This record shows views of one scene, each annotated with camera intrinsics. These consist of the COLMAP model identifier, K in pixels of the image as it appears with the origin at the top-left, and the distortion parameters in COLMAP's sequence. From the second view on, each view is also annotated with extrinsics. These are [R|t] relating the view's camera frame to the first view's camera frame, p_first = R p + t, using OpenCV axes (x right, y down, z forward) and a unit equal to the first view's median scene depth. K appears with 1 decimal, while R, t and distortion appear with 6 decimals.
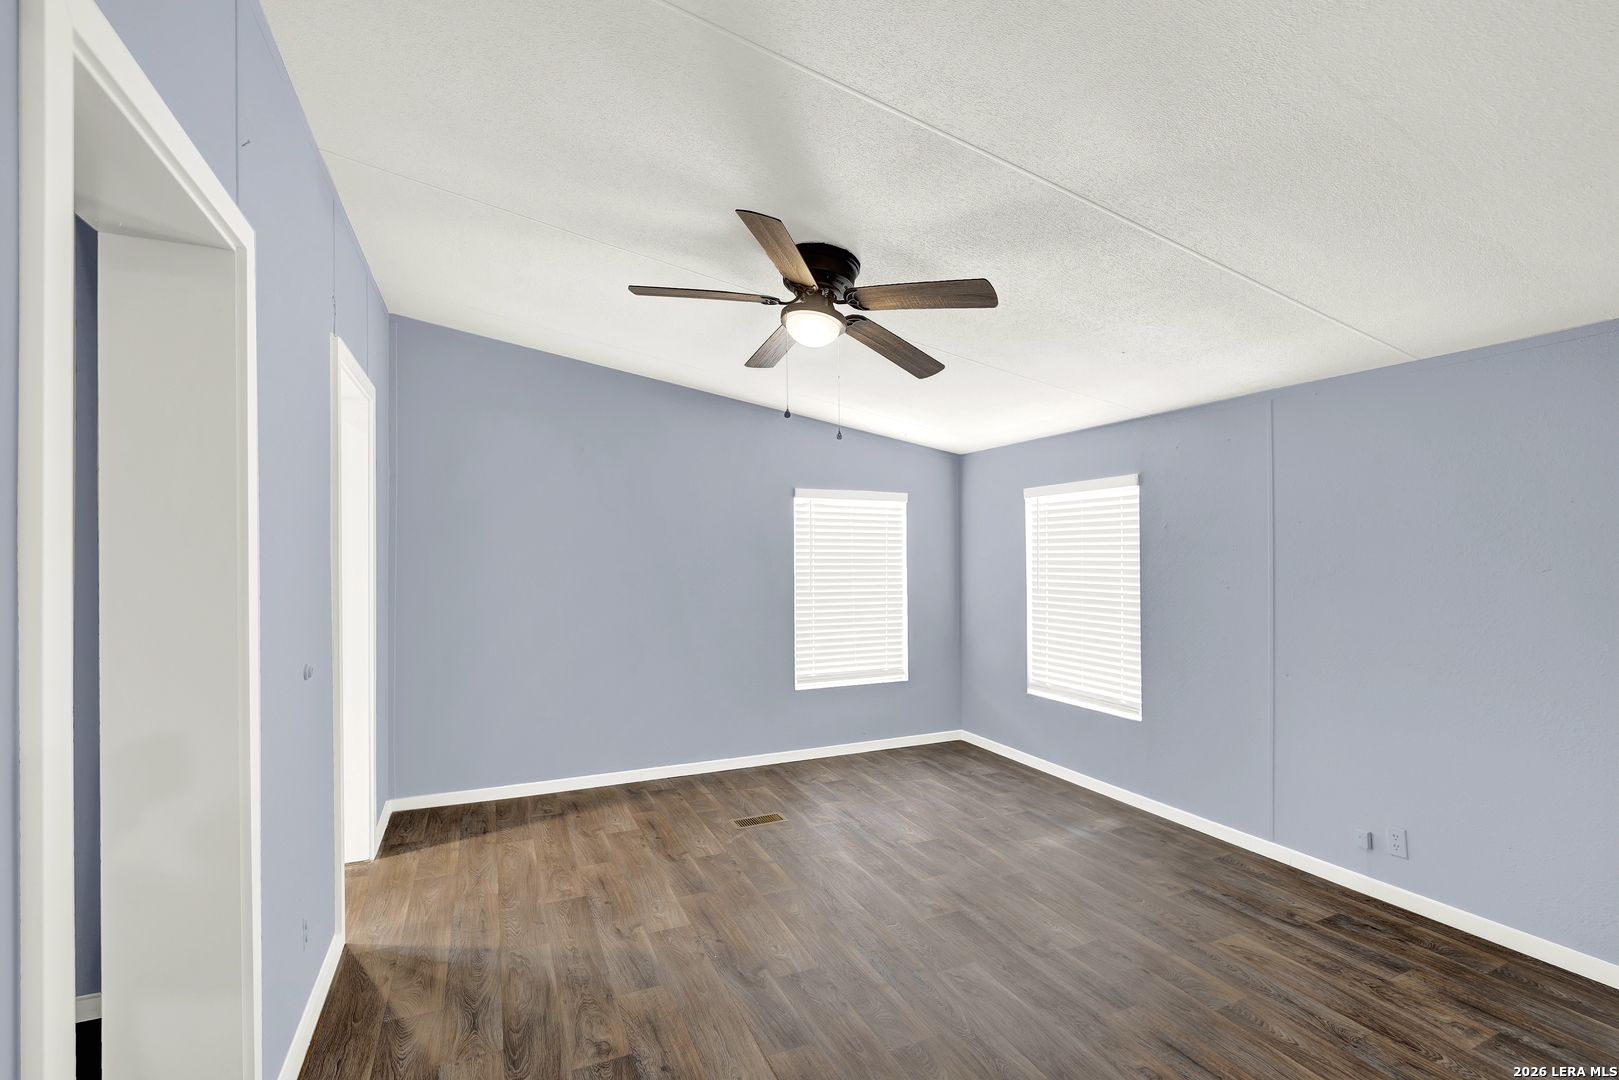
lens RADIAL K [[698.7, 0, 819.4], [0, 698.7, 541.5], [0, 0, 1]] dist [-0.001560, 0.000910]
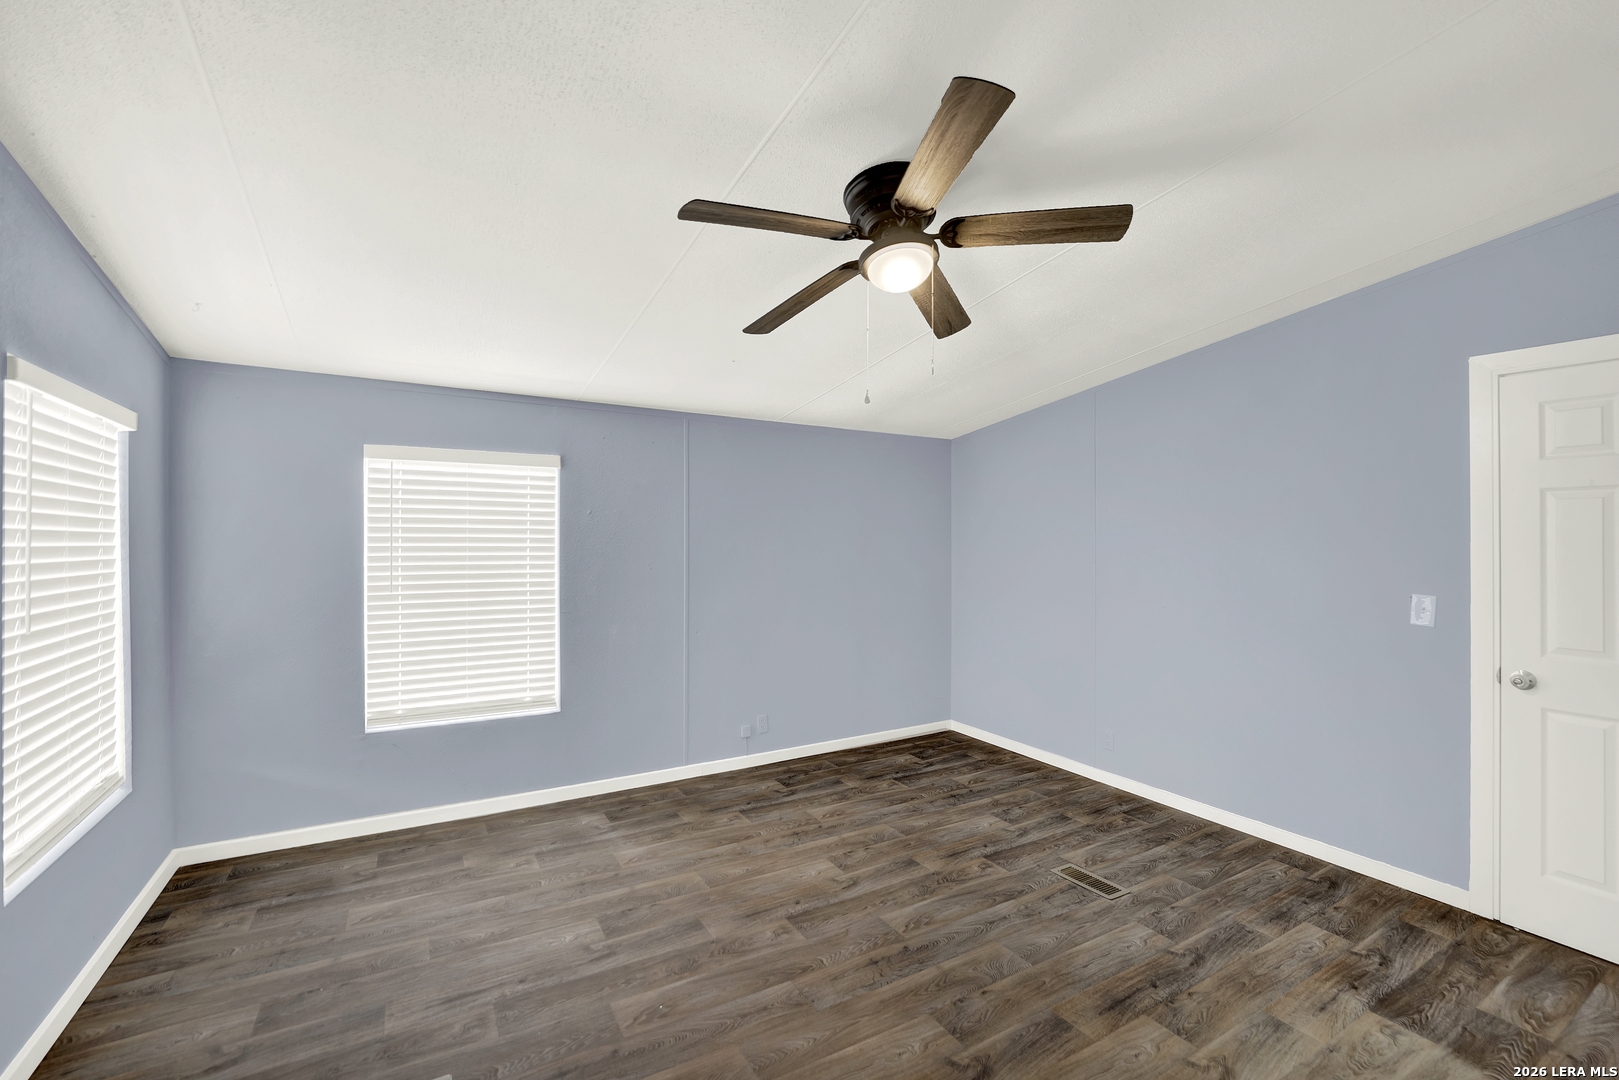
lens RADIAL K [[698.7, 0, 800.7], [0, 698.7, 536.5], [0, 0, 1]] dist [-0.001560, 0.000910]
pose [[-0.070479, -0.006084, 0.997495, -0.528912], [-0.029773, 0.999549, 0.003993, 0.000419], [-0.997069, -0.029417, -0.070629, 0.740047]]
